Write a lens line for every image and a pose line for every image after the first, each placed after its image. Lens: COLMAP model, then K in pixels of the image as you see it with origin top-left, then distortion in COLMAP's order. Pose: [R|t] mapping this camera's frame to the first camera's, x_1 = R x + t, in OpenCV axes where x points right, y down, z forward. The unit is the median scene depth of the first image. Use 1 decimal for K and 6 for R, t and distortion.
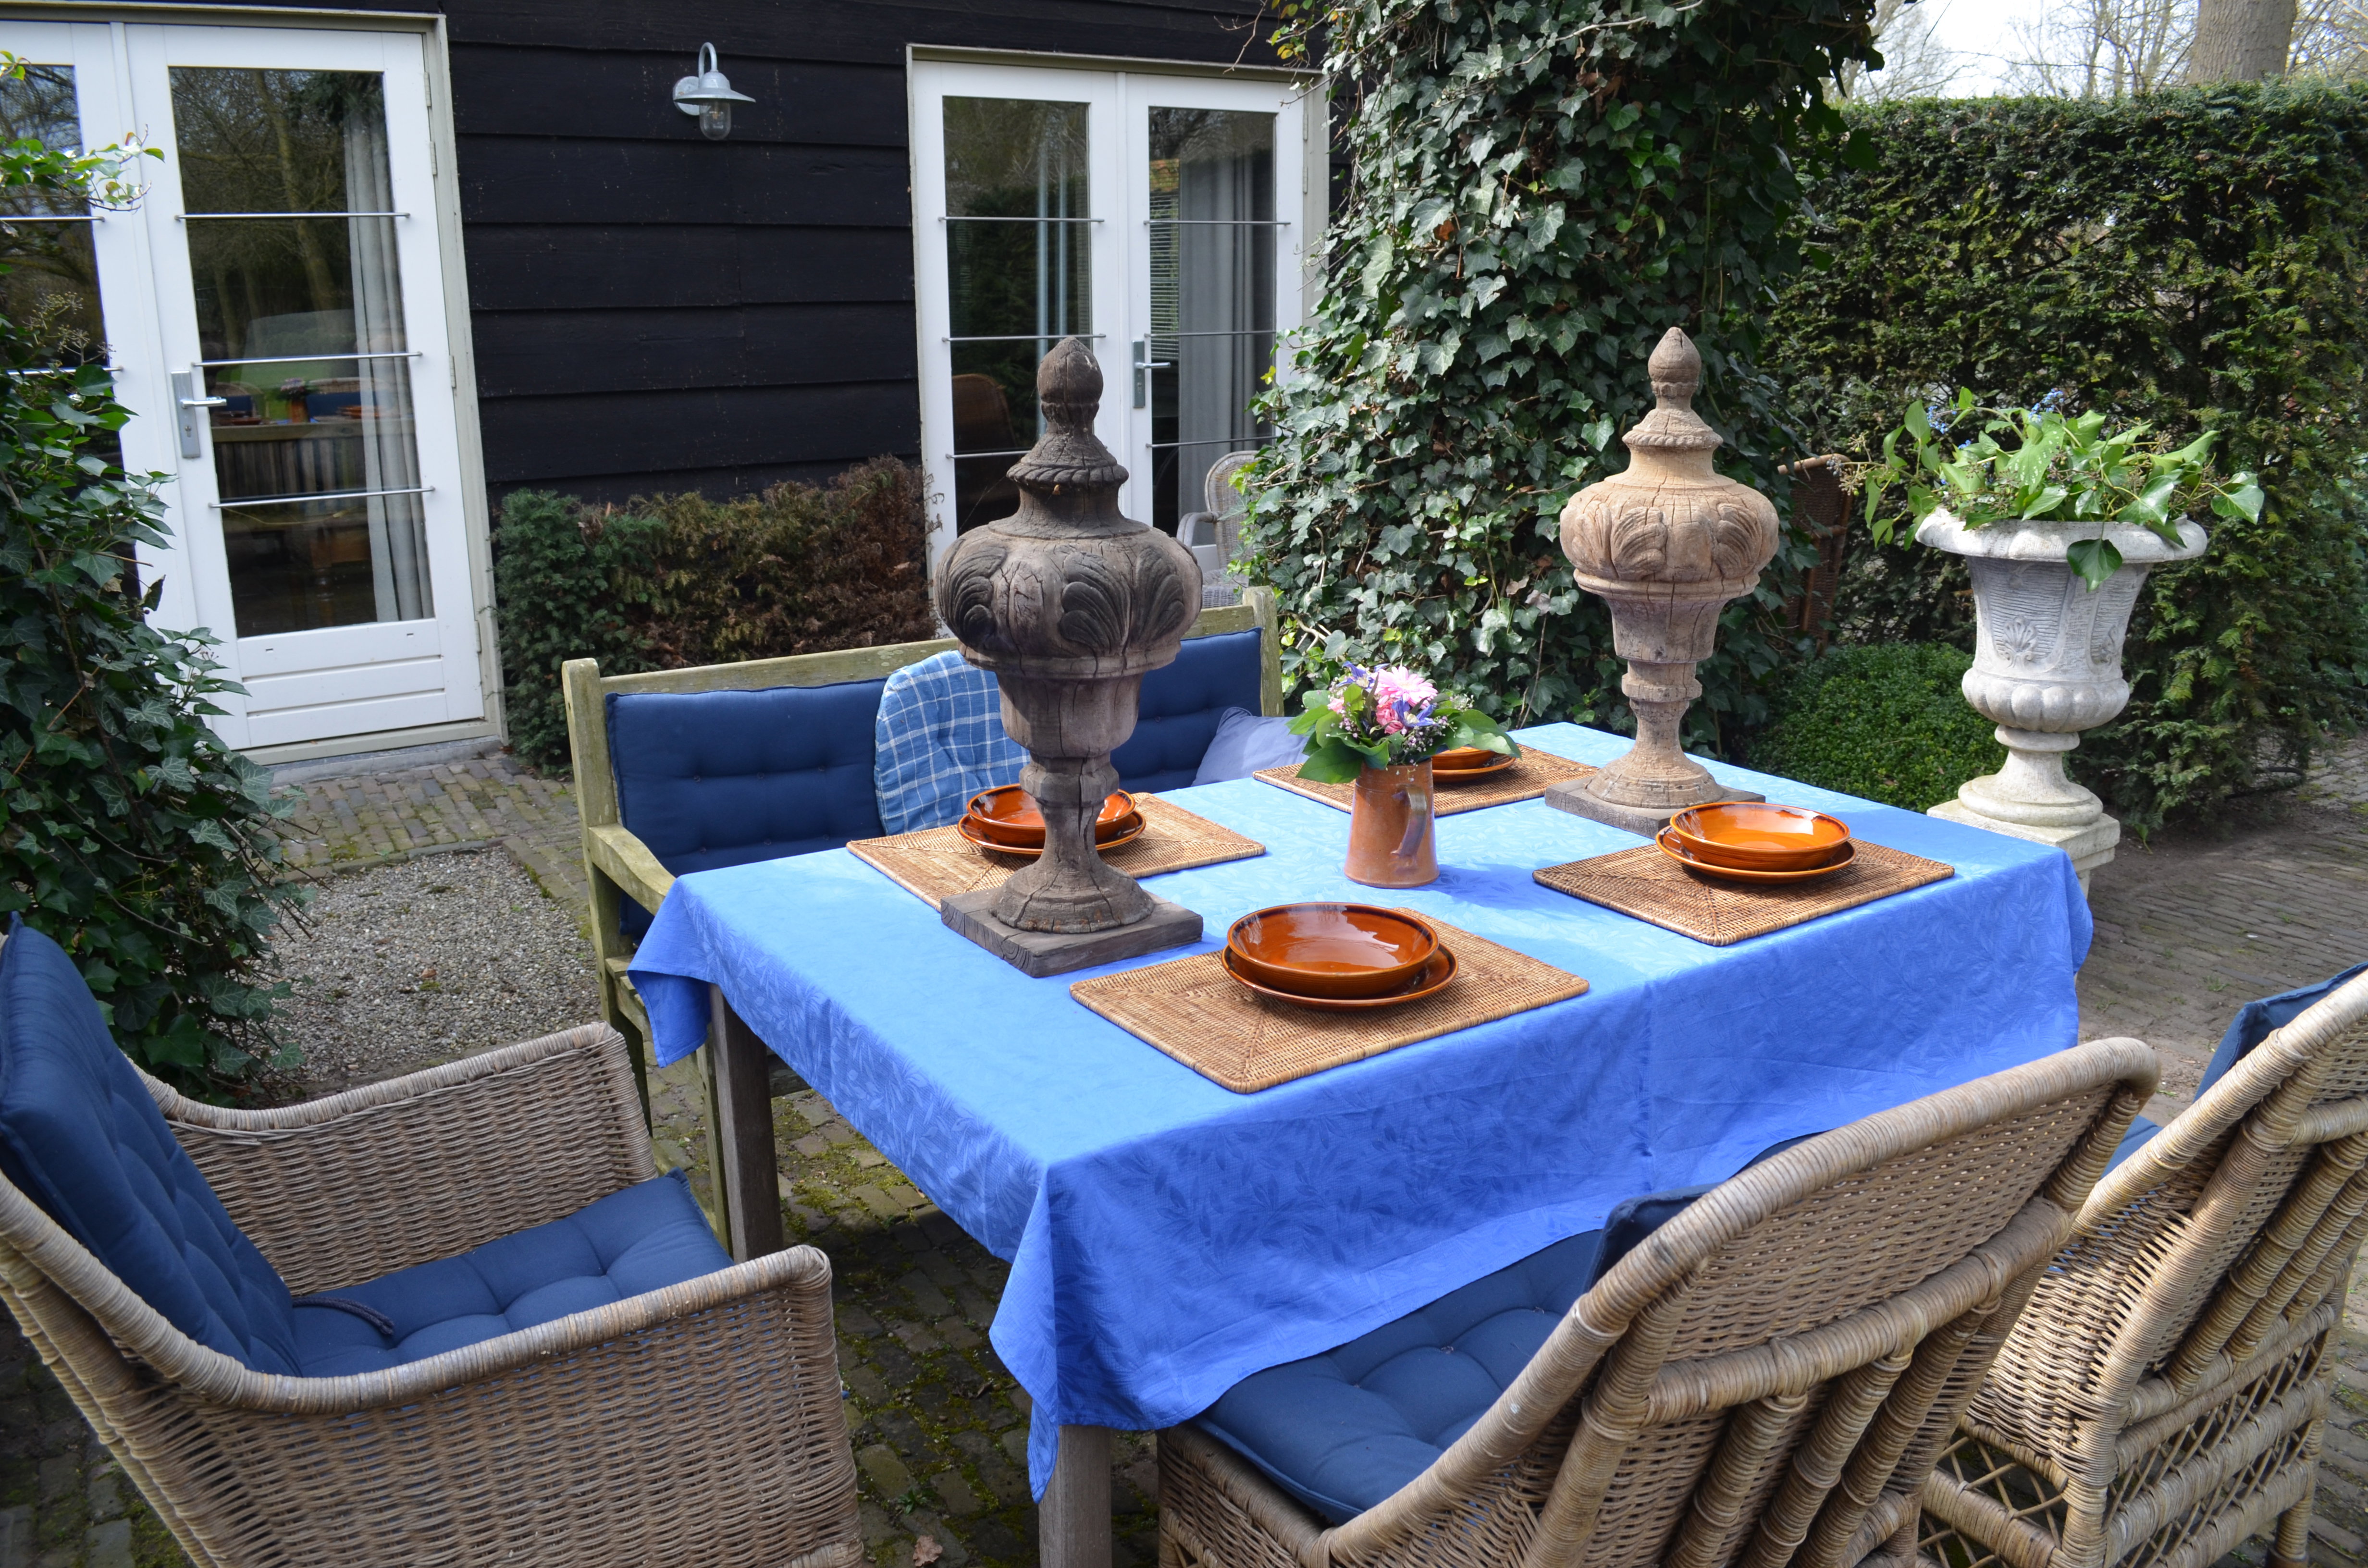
lens RADIAL K [[1834.5, 0, 1189.1], [0, 1834.5, 779.6], [0, 0, 1]] dist [-0.077927, 0.001205]
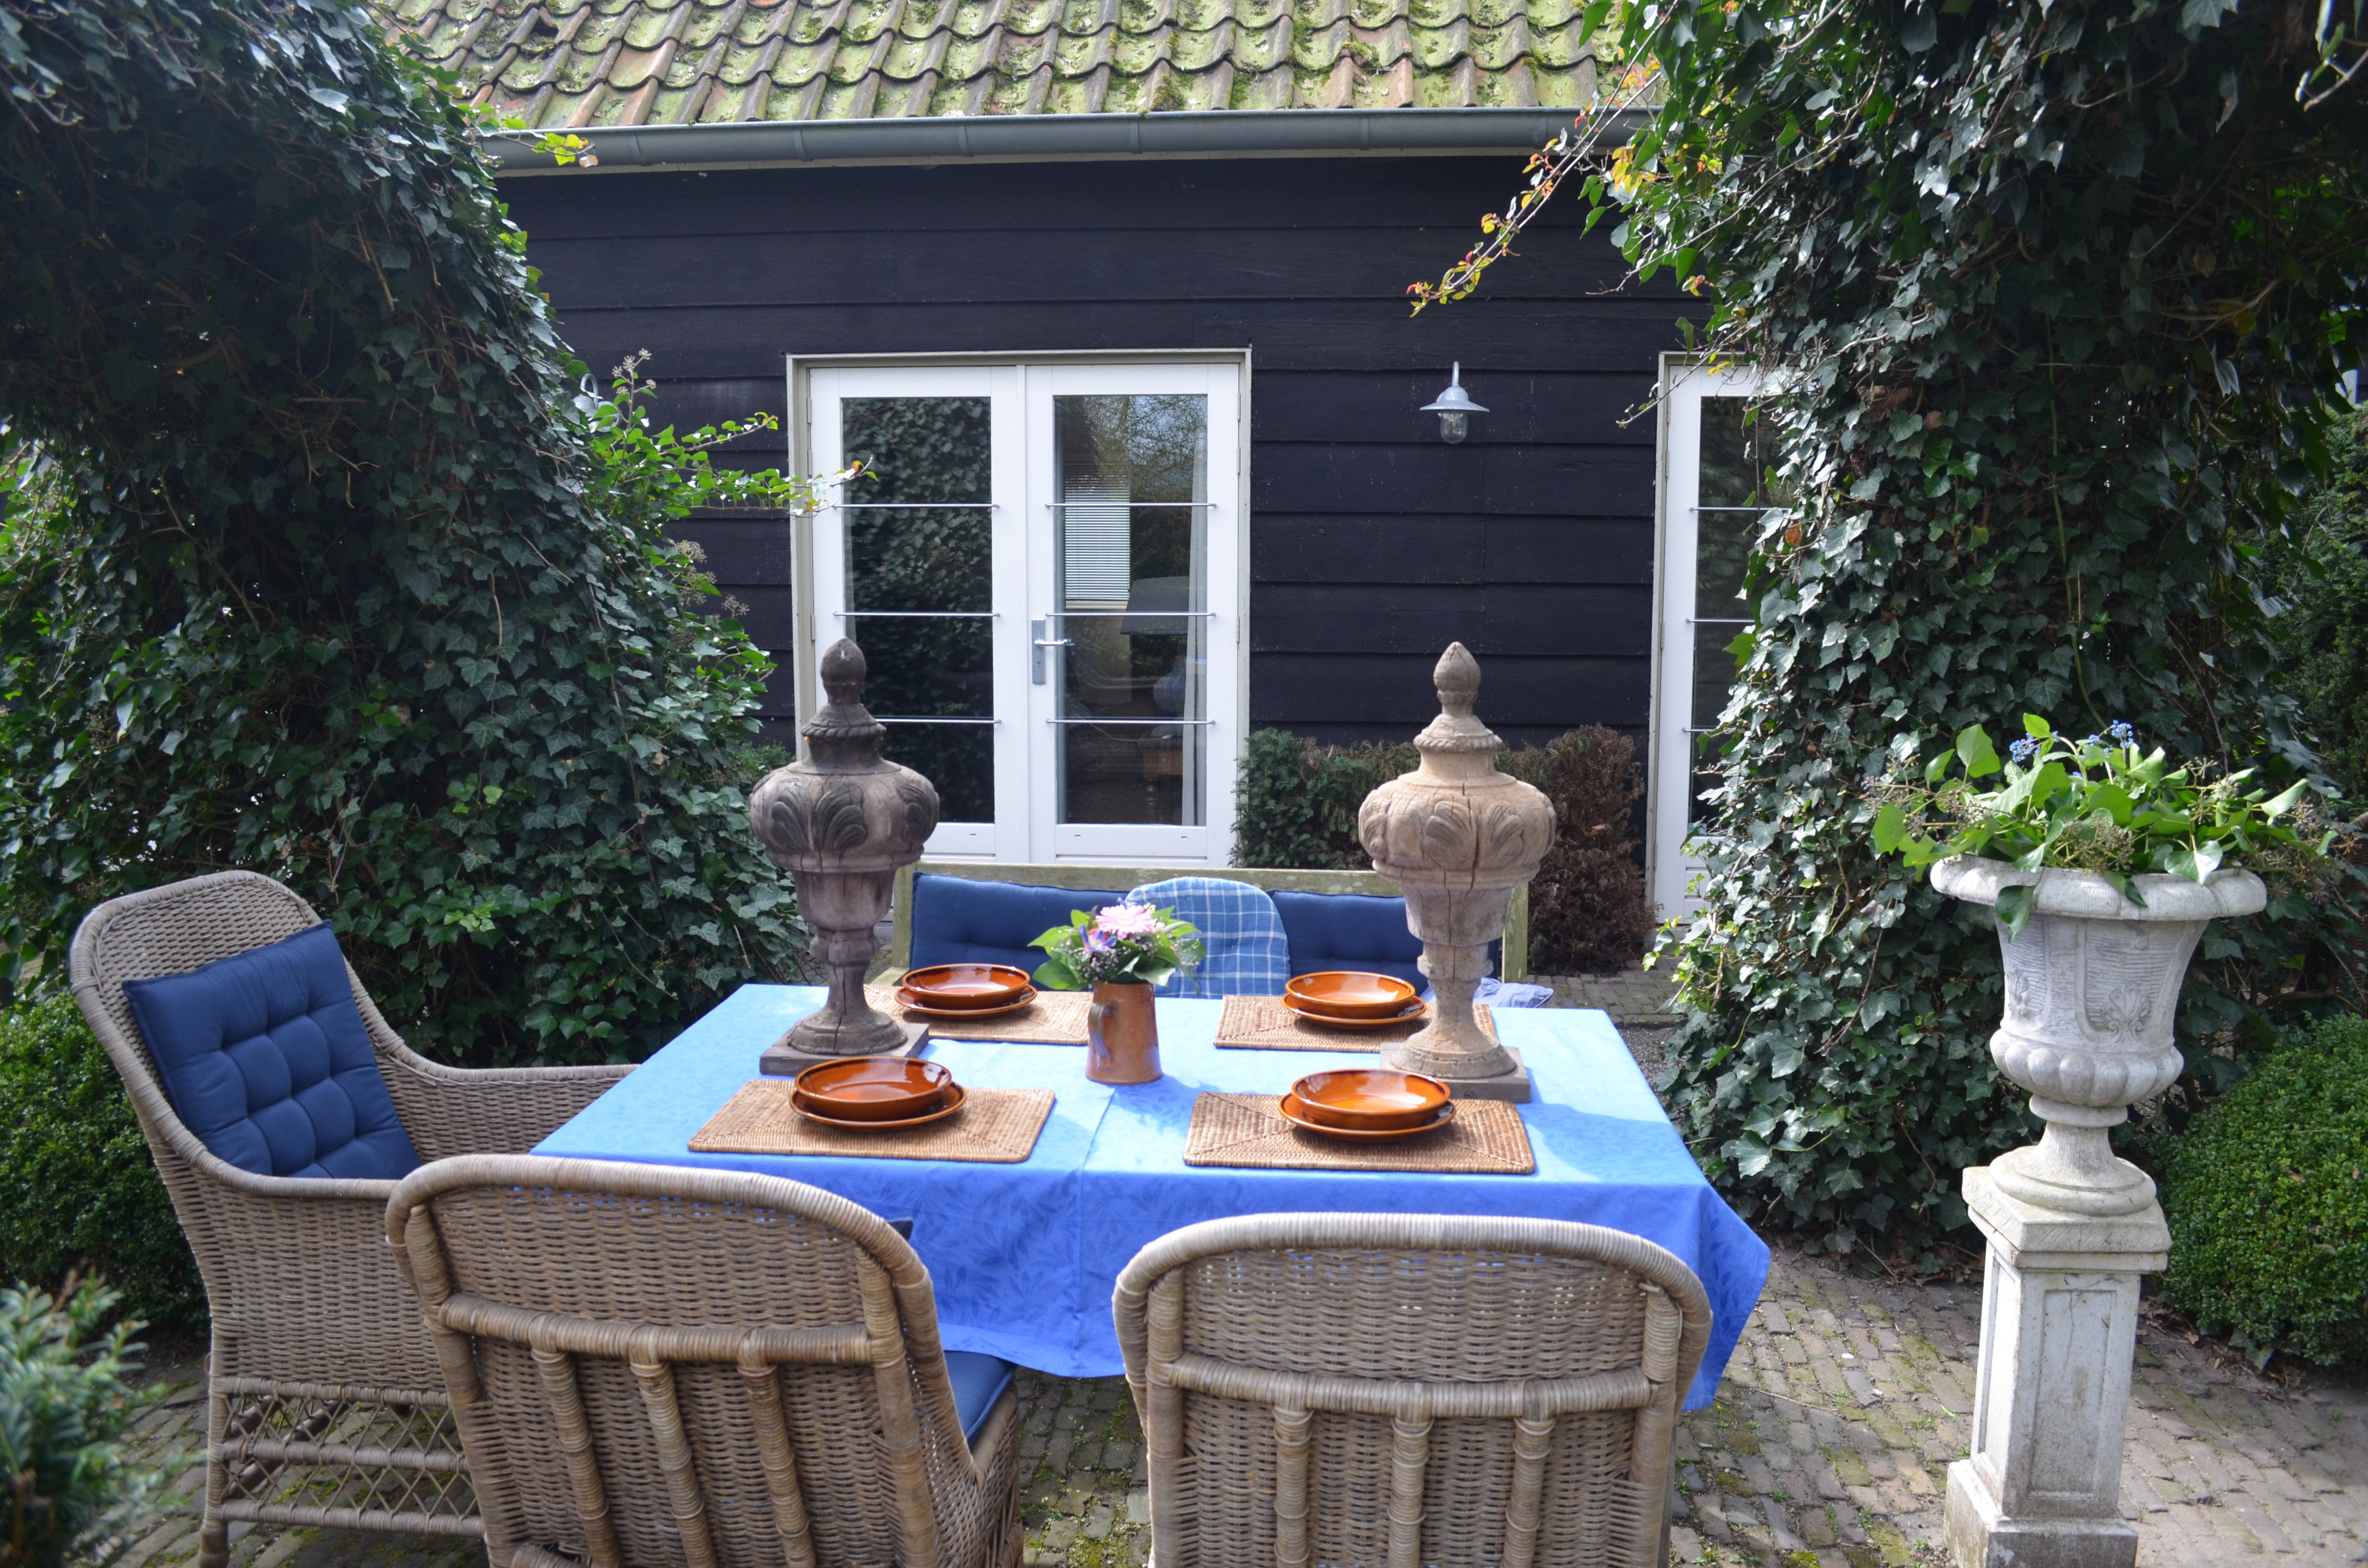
lens RADIAL K [[1834.5, 0, 1189.1], [0, 1834.5, 779.6], [0, 0, 1]] dist [-0.077927, 0.001205]
pose [[0.788473, 0.085113, -0.609152, 0.474821], [-0.168054, 0.982506, -0.080245, -0.027904], [0.591666, 0.165641, 0.788983, 0.015703]]
